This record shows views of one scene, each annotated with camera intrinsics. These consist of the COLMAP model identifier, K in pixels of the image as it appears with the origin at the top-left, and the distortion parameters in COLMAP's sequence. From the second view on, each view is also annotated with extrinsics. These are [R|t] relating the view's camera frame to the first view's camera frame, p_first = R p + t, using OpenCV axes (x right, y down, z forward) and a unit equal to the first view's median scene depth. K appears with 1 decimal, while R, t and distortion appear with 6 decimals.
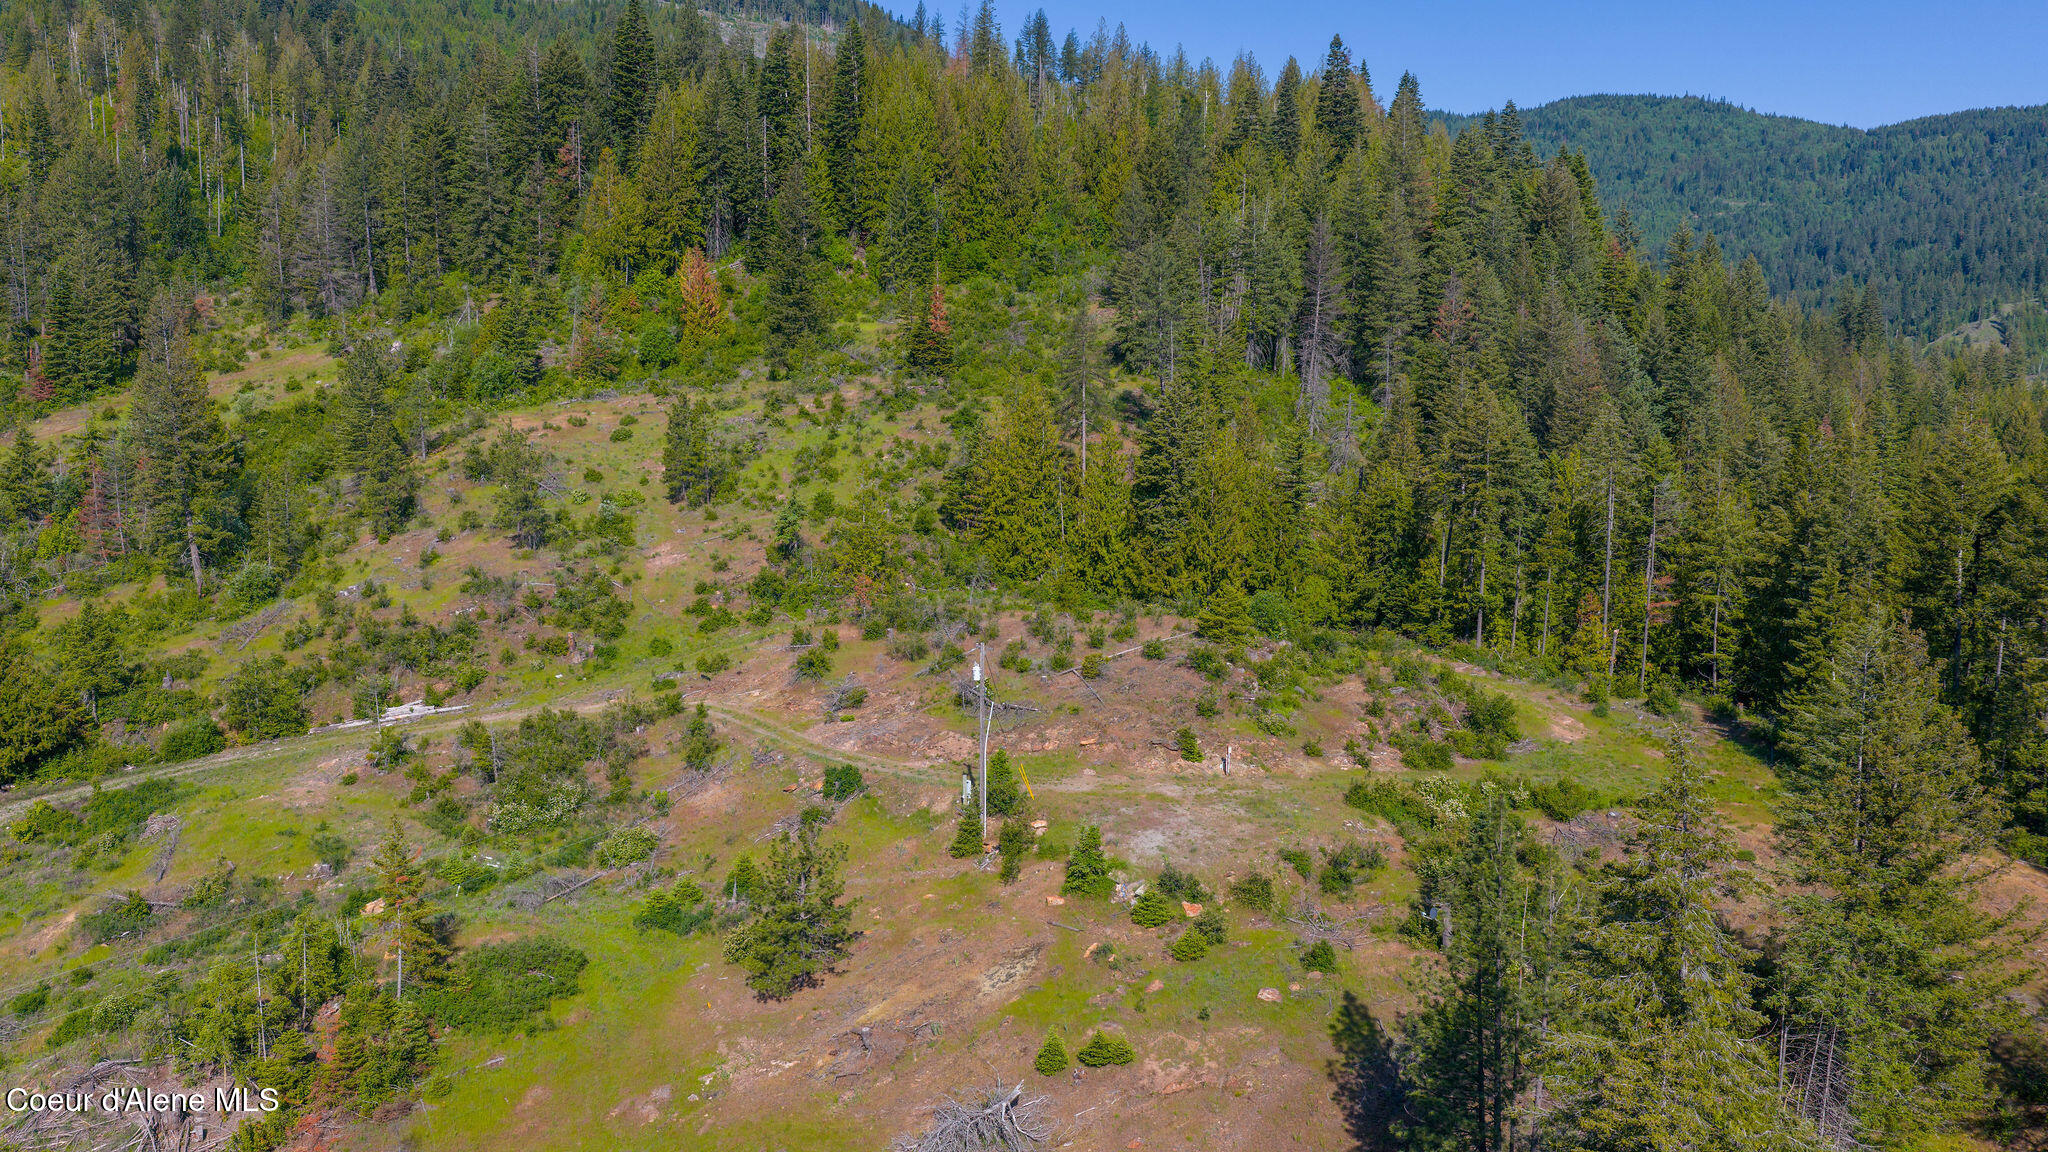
lens RADIAL K [[1628.1, 0, 1030.2], [0, 1628.1, 590.6], [0, 0, 1]] dist [0.085838, -0.139712]
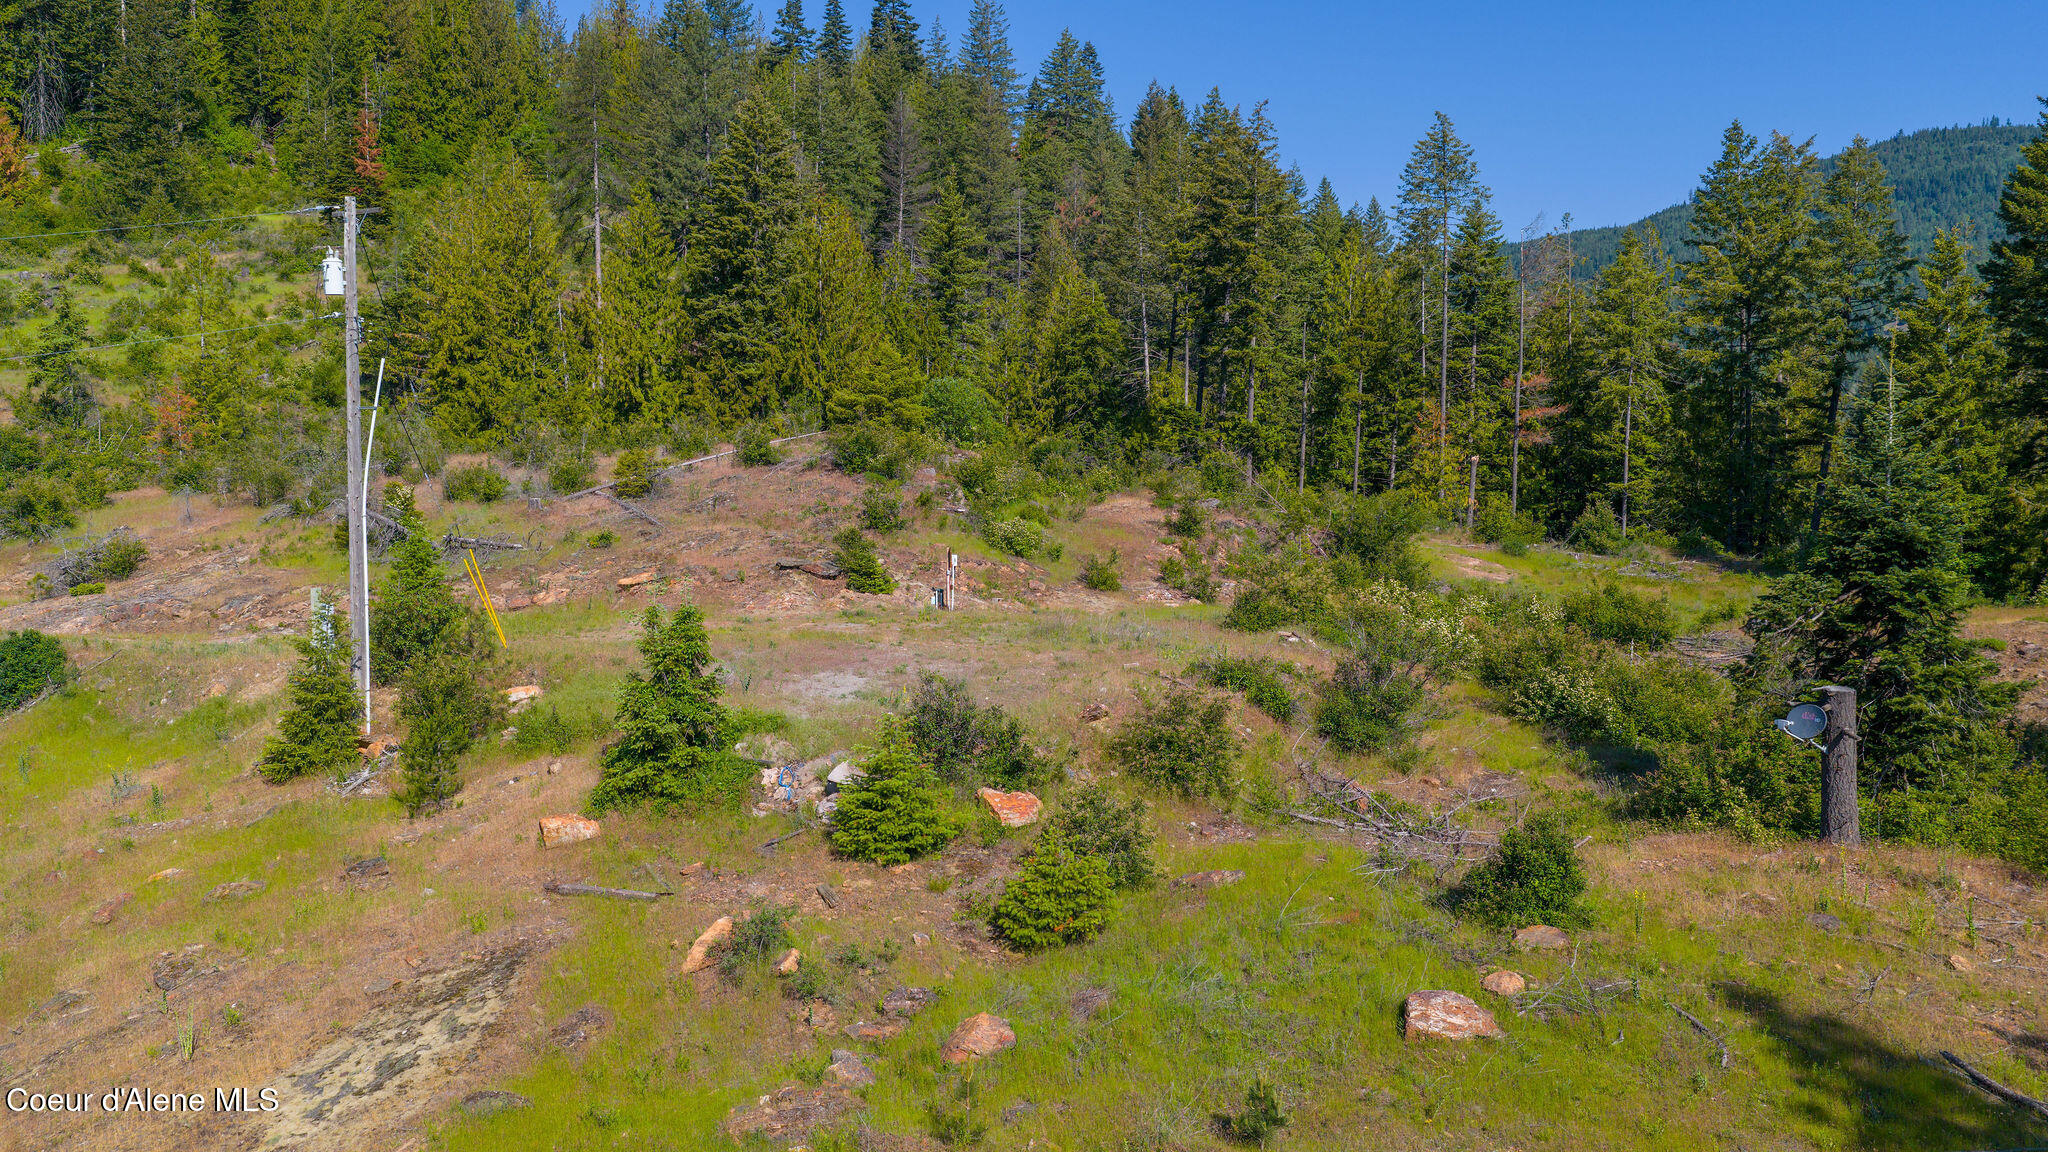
lens RADIAL K [[1628.1, 0, 1030.2], [0, 1628.1, 590.6], [0, 0, 1]] dist [0.085838, -0.139712]
pose [[0.955944, -0.014782, 0.293177, 0.004884], [0.037349, 0.996739, -0.071525, 0.101969], [-0.291164, 0.079323, 0.953379, 0.399746]]
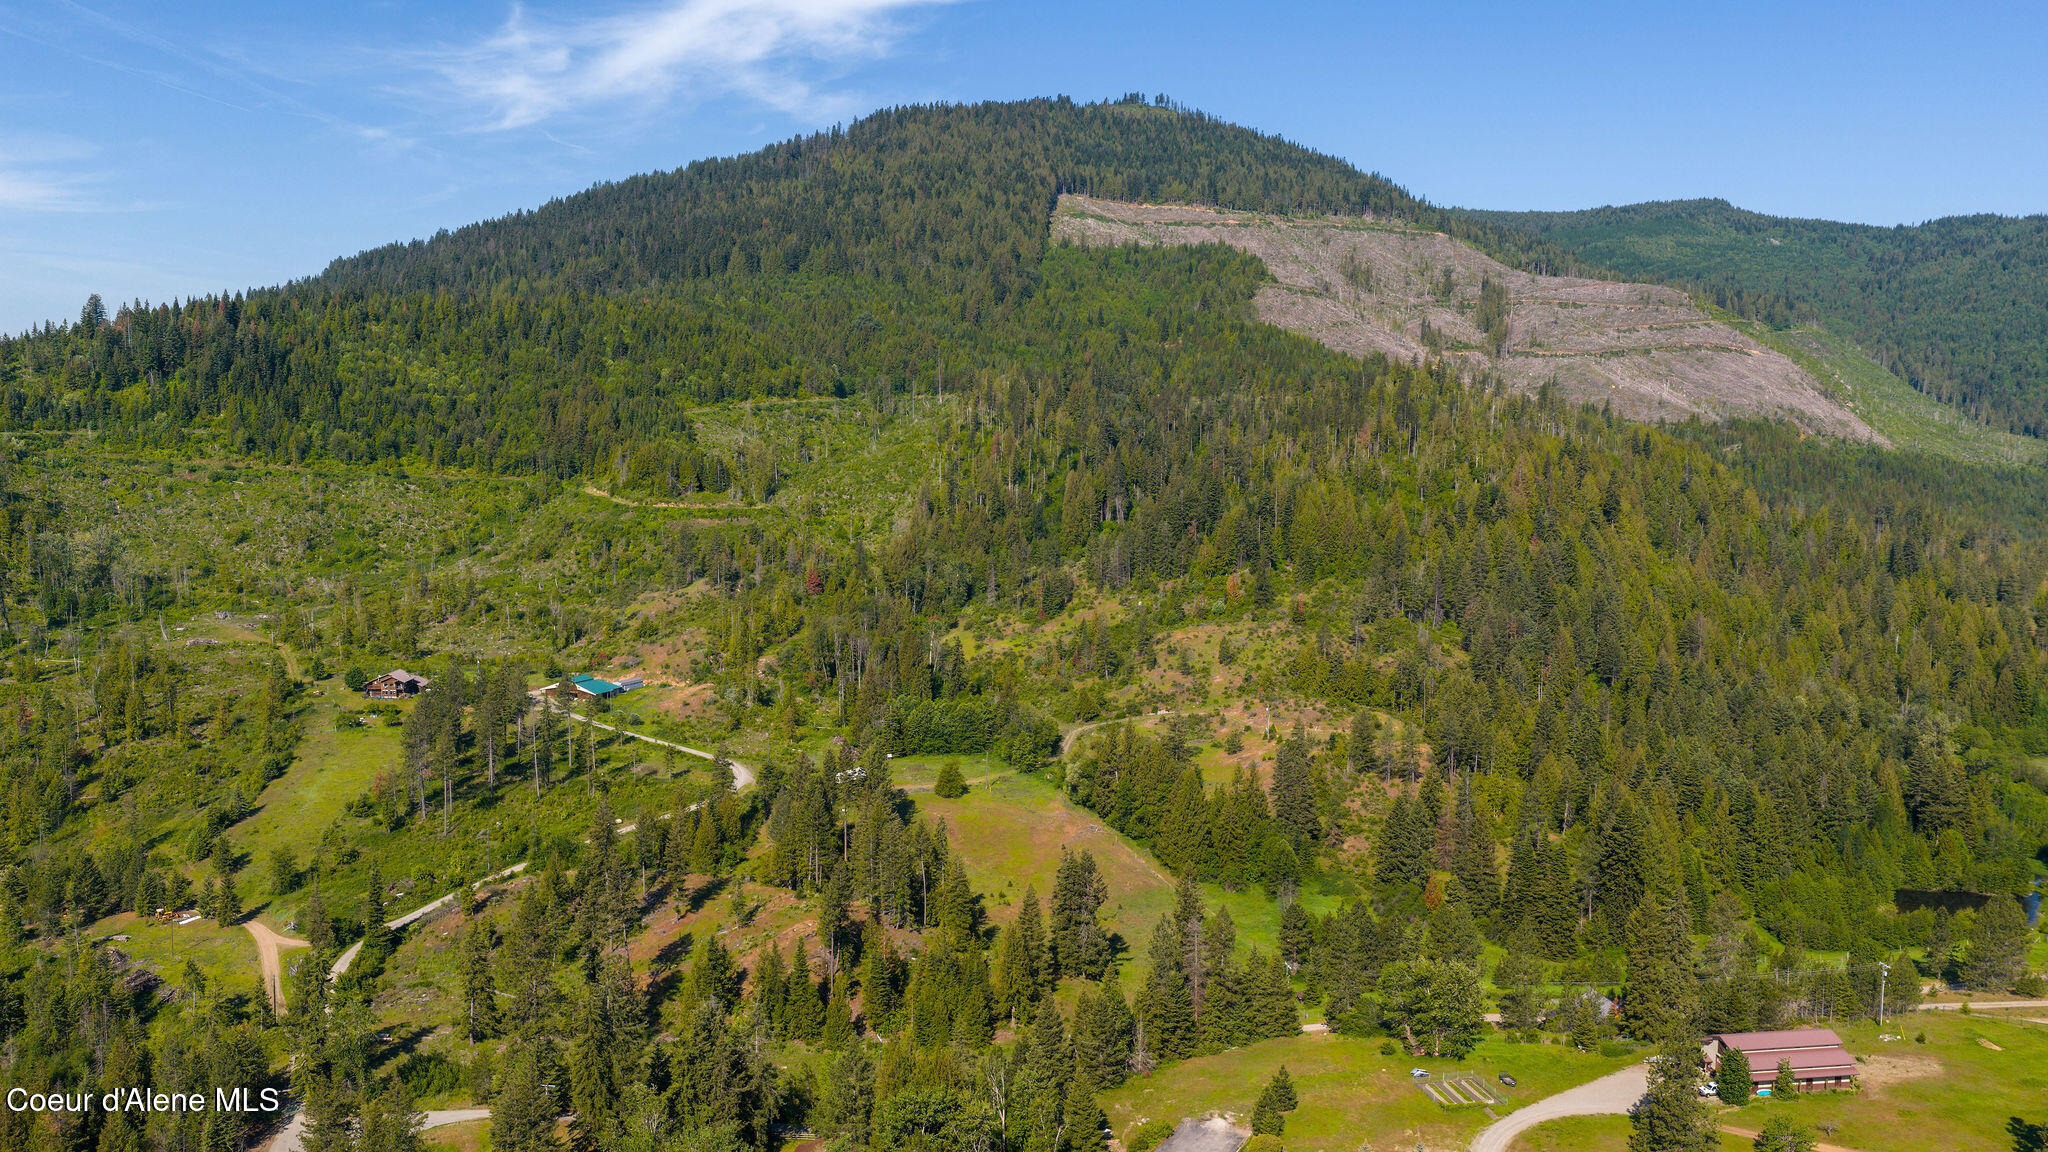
lens RADIAL K [[1628.1, 0, 1030.2], [0, 1628.1, 590.6], [0, 0, 1]] dist [0.085838, -0.139712]
pose [[0.942852, 0.034502, -0.331420, 0.750409], [-0.045790, 0.998605, -0.026306, -0.125548], [0.330050, 0.039979, 0.943116, -3.332634]]
